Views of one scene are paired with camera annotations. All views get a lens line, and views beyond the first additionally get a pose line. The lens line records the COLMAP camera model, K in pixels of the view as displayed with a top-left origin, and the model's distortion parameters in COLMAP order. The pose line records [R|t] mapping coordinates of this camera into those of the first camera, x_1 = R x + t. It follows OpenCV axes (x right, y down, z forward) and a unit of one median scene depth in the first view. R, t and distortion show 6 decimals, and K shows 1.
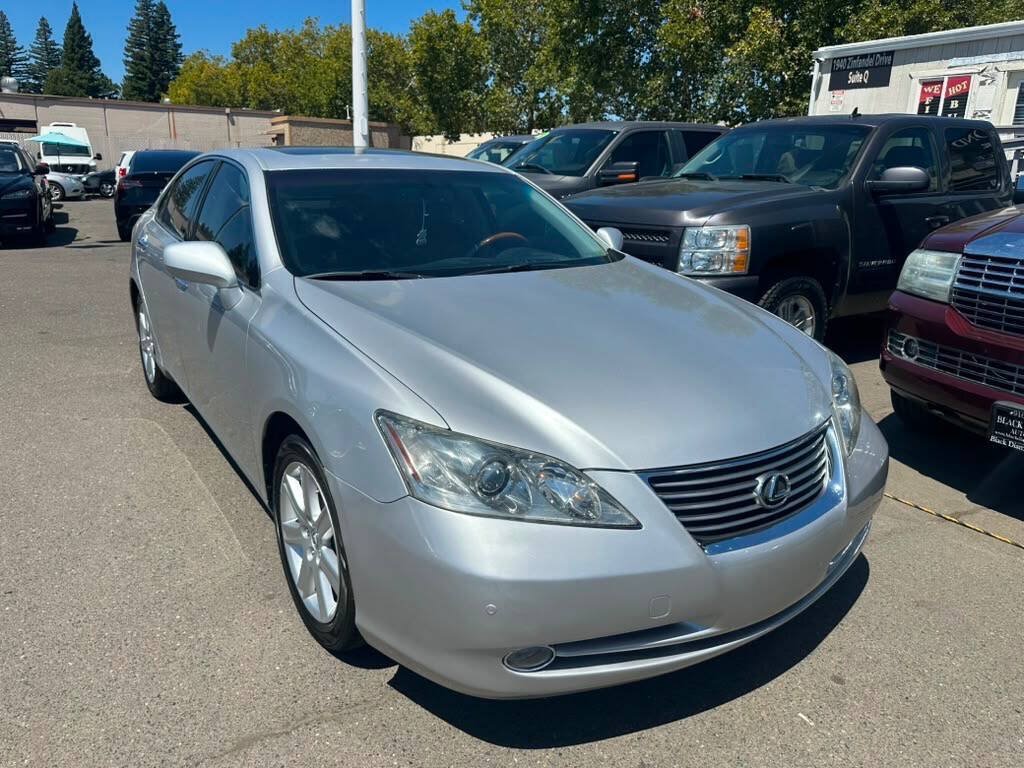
lens RADIAL K [[730.4, 0, 507.7], [0, 730.4, 383.0], [0, 0, 1]] dist [0.010783, -0.016571]
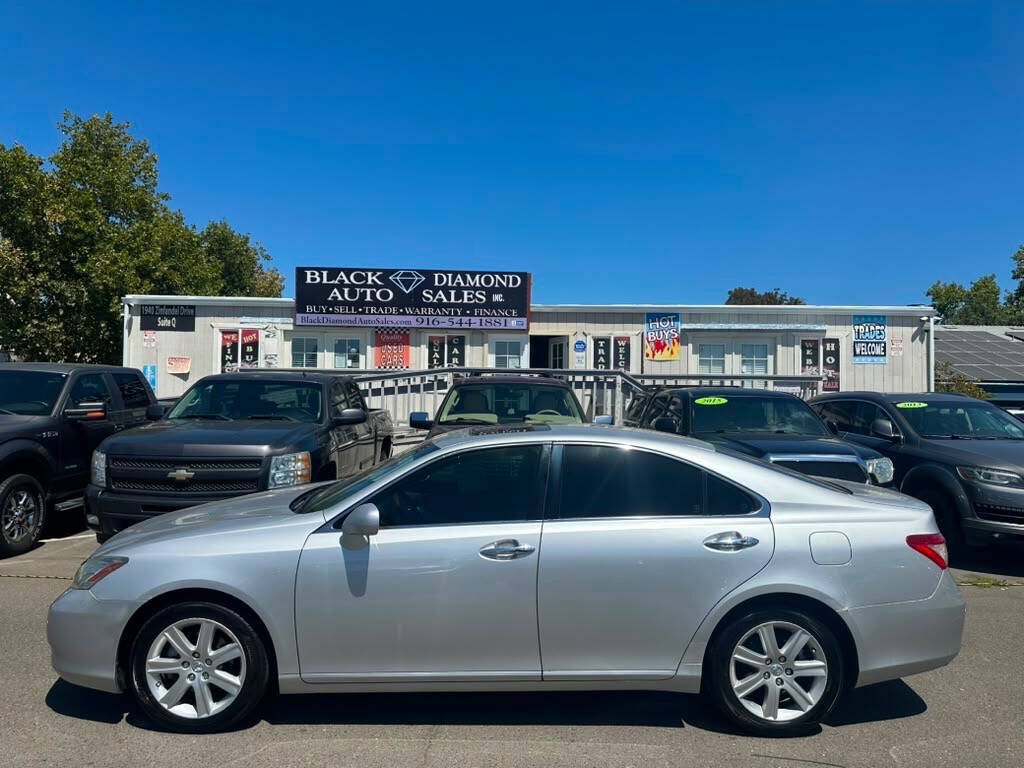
lens RADIAL K [[708.7, 0, 512.0], [0, 708.7, 384.0], [0, 0, 1]] dist [0.171426, -0.325451]
pose [[0.518616, -0.000780, 0.855007, -0.098554], [0.234323, 0.961842, -0.141254, -0.005293], [-0.822272, 0.273604, 0.499009, -0.018089]]
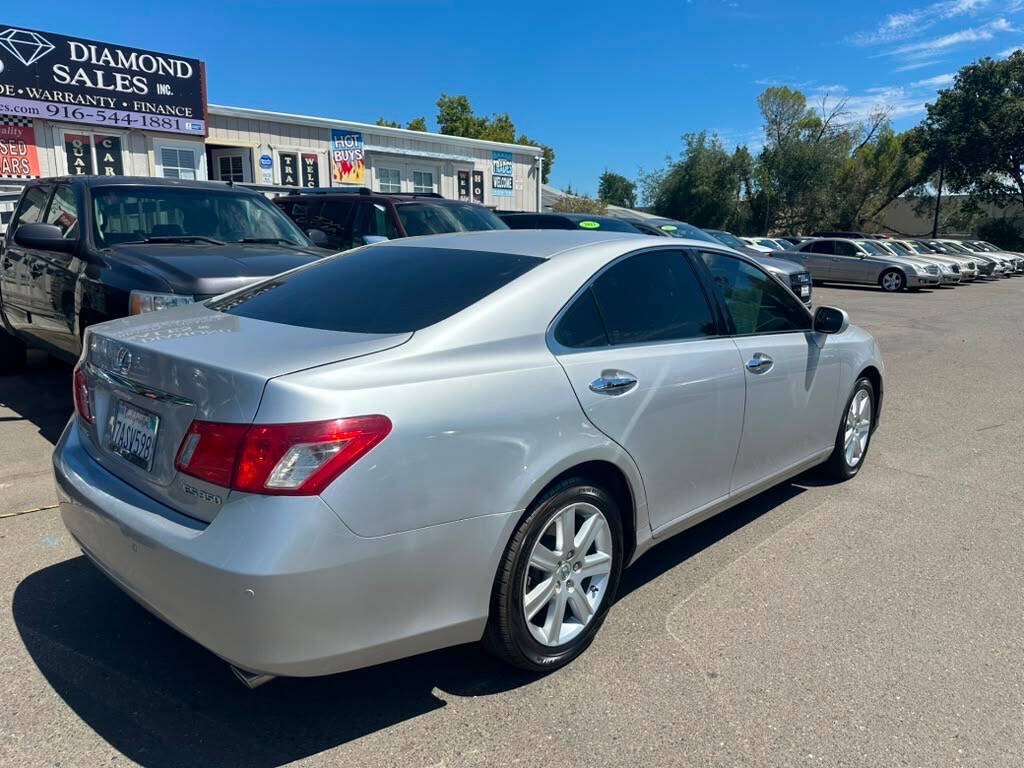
lens RADIAL K [[724.7, 0, 508.2], [0, 724.7, 377.1], [0, 0, 1]] dist [0.018388, -0.022860]
pose [[-0.226117, -0.211182, 0.950933, -0.123632], [0.253738, 0.929746, 0.266812, -0.046562], [-0.940472, 0.301619, -0.156646, 0.144385]]
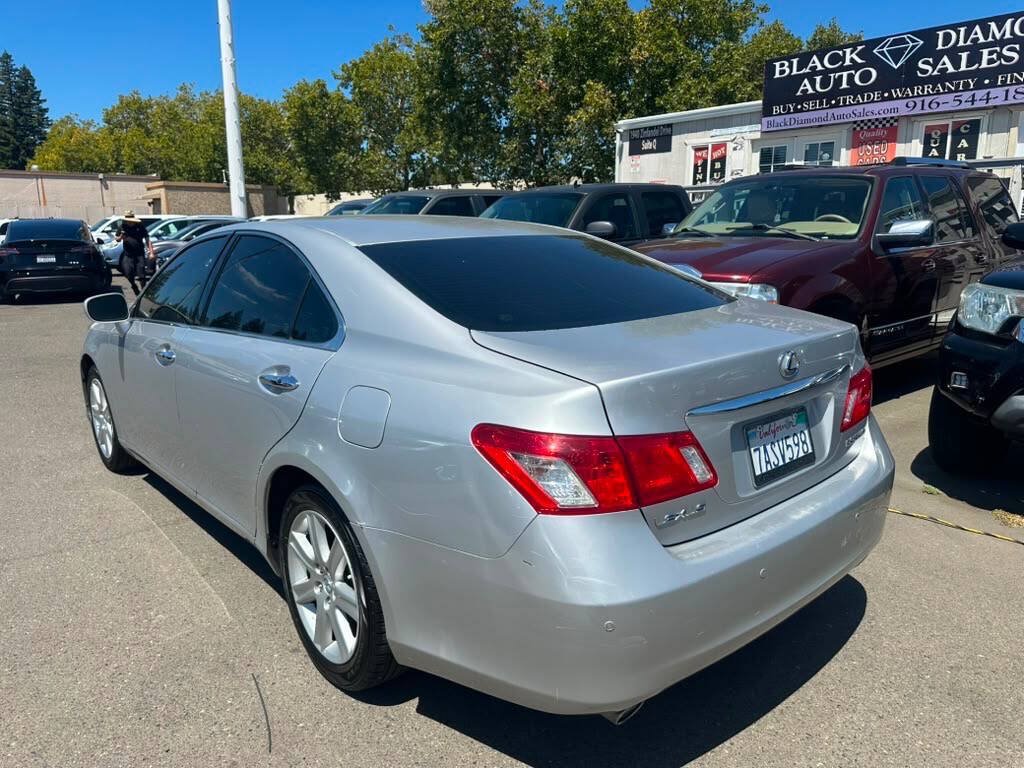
lens RADIAL K [[730.4, 0, 507.7], [0, 730.4, 383.0], [0, 0, 1]] dist [0.010783, -0.016571]
pose [[0.989013, -0.059504, 0.135326, 0.021728], [0.068731, 0.995544, -0.064563, 0.016599], [-0.130881, 0.073155, 0.988695, -0.058657]]
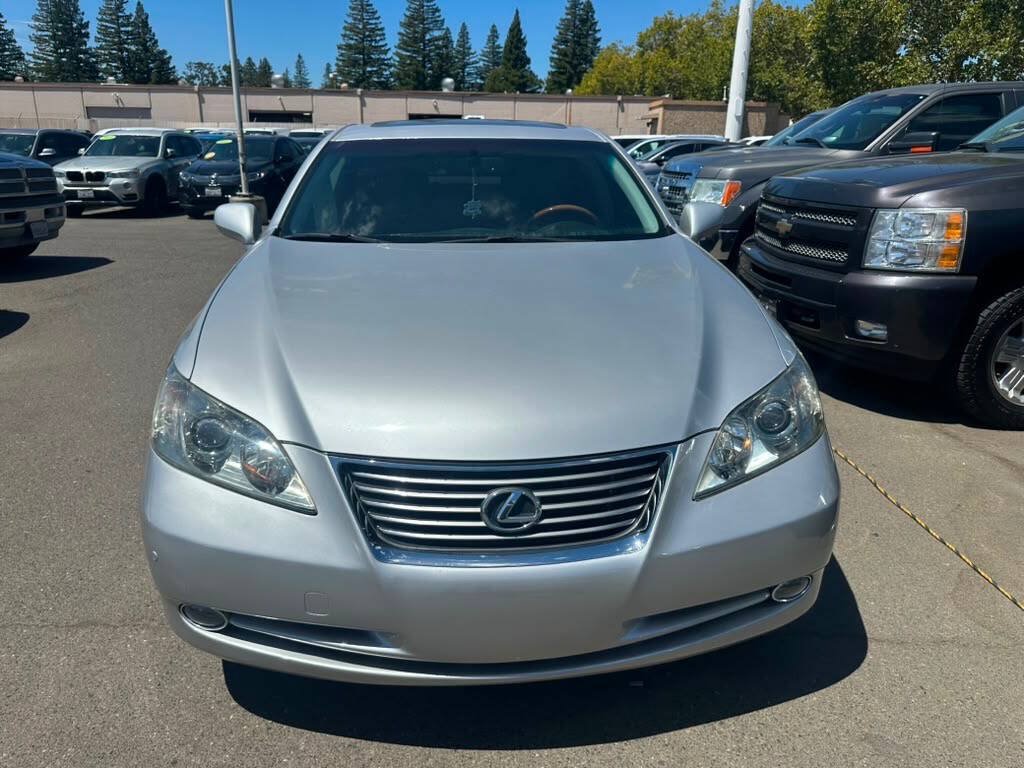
lens RADIAL K [[730.4, 0, 507.7], [0, 730.4, 383.0], [0, 0, 1]] dist [0.010783, -0.016571]
pose [[0.871575, 0.135215, -0.471246, 0.040046], [-0.126532, 0.990690, 0.050239, -0.001961], [0.473652, 0.015841, 0.880570, 0.015398]]
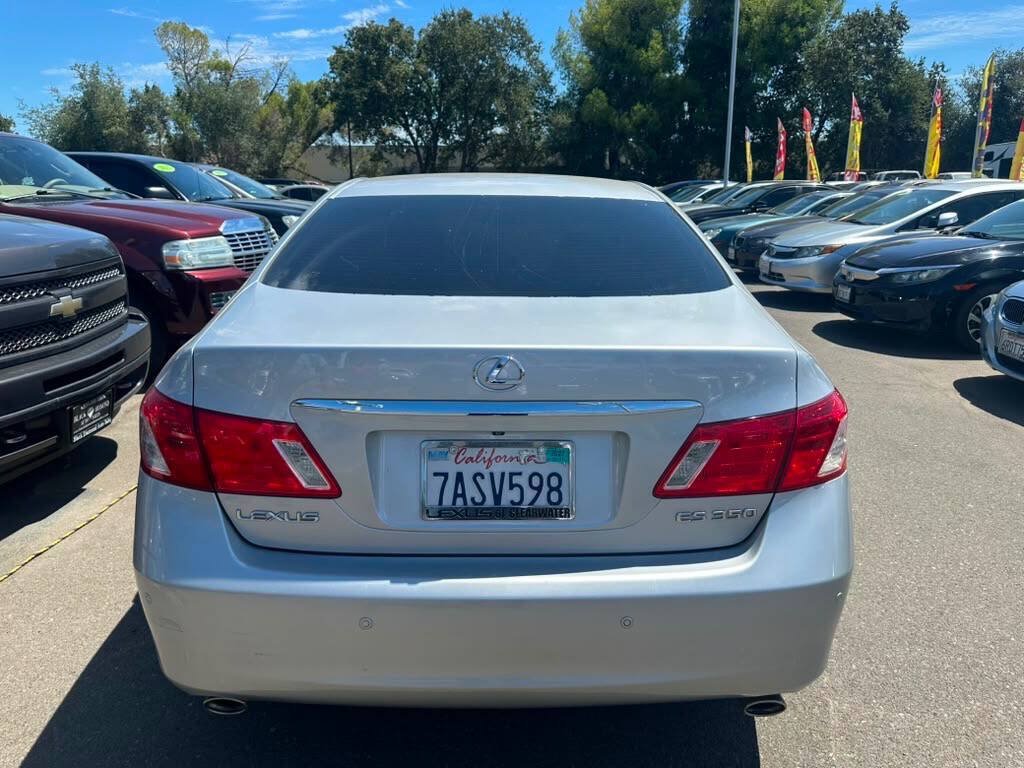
lens RADIAL K [[740.7, 0, 512.0], [0, 740.7, 384.0], [0, 0, 1]] dist [-0.010367, -0.009793]
pose [[-0.839037, -0.165243, 0.518374, -0.080733], [0.127041, 0.866924, 0.481979, -0.058625], [-0.529035, 0.470253, -0.706388, 0.192585]]
